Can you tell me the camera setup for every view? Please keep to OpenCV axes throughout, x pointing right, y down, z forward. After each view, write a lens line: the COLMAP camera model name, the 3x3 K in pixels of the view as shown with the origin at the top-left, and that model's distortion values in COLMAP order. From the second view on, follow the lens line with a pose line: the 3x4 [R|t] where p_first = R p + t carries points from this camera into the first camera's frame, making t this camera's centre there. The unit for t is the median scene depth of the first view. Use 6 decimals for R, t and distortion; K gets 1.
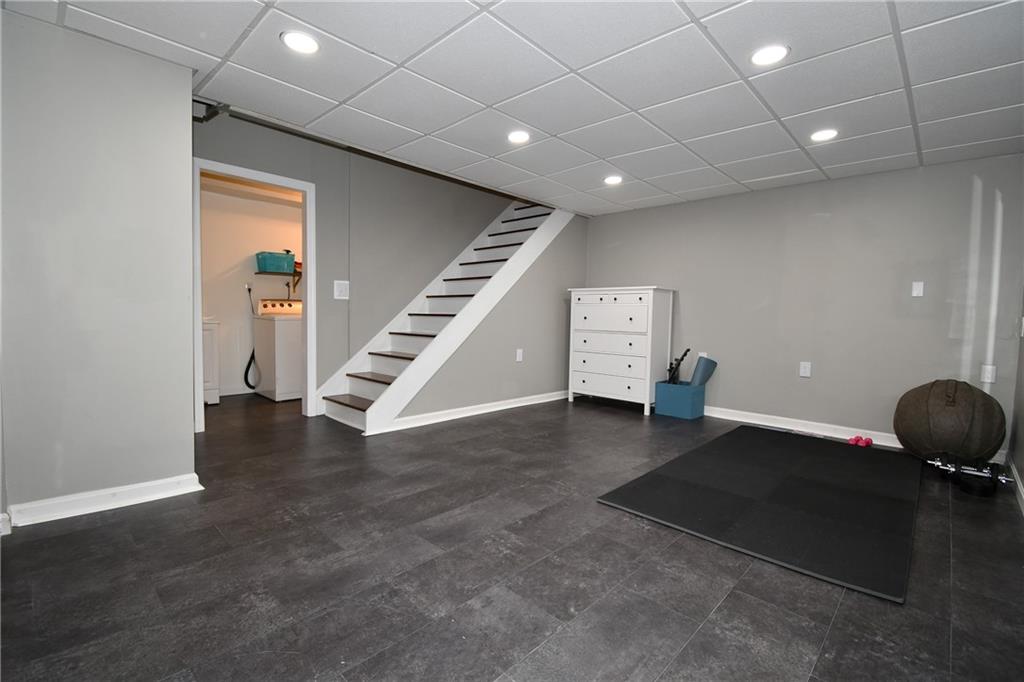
lens RADIAL K [[456.0, 0, 507.2], [0, 456.0, 342.3], [0, 0, 1]] dist [0.017121, -0.025018]
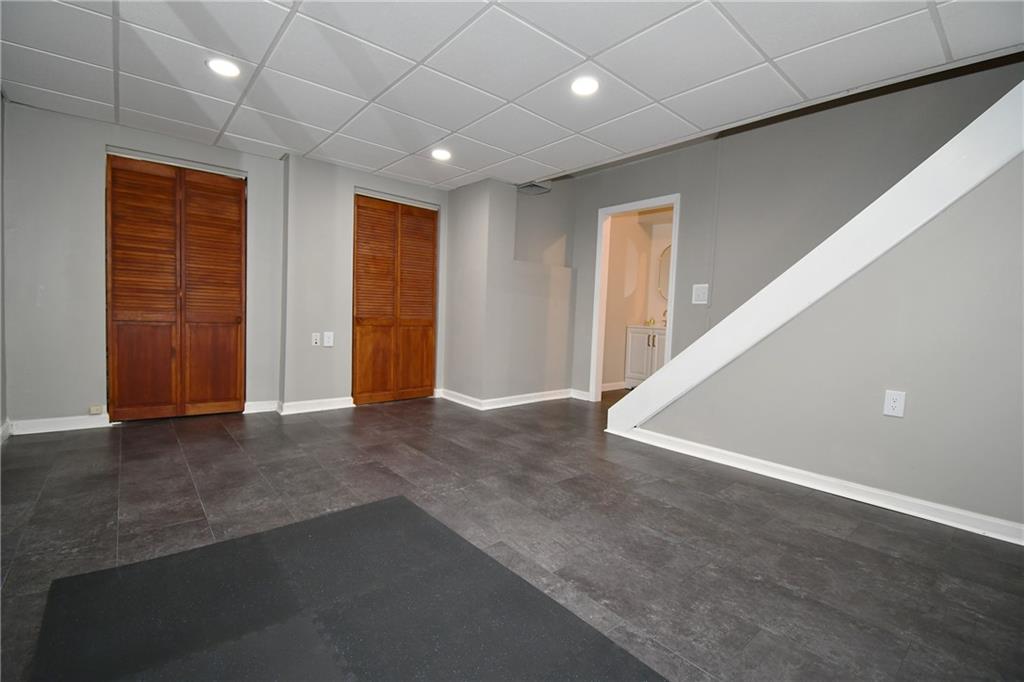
lens RADIAL K [[450.8, 0, 512.0], [0, 450.8, 341.0], [0, 0, 1]] dist [0.020519, -0.024021]
pose [[-0.103420, 0.030989, -0.994155, 0.900822], [-0.098133, 0.994320, 0.041203, -0.027408], [0.989785, 0.101821, -0.099791, 1.066622]]
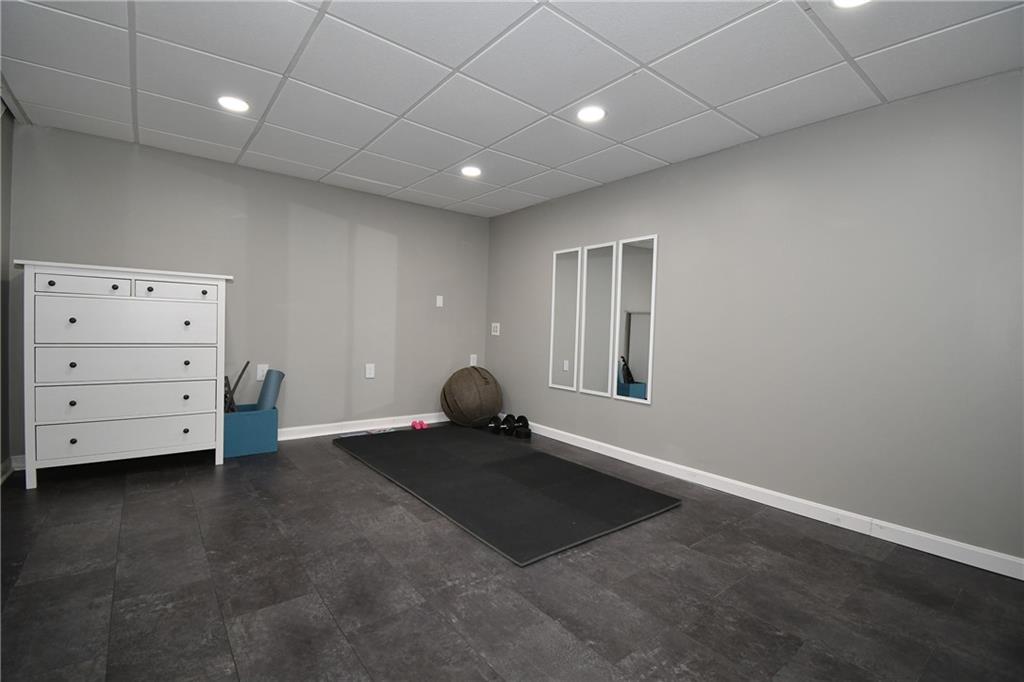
lens RADIAL K [[450.8, 0, 512.0], [0, 450.8, 341.0], [0, 0, 1]] dist [0.020519, -0.024021]
pose [[0.137248, -0.048285, 0.989359, -0.469726], [0.028184, 0.998597, 0.044826, -0.066796], [-0.990136, 0.021732, 0.138416, 0.747941]]
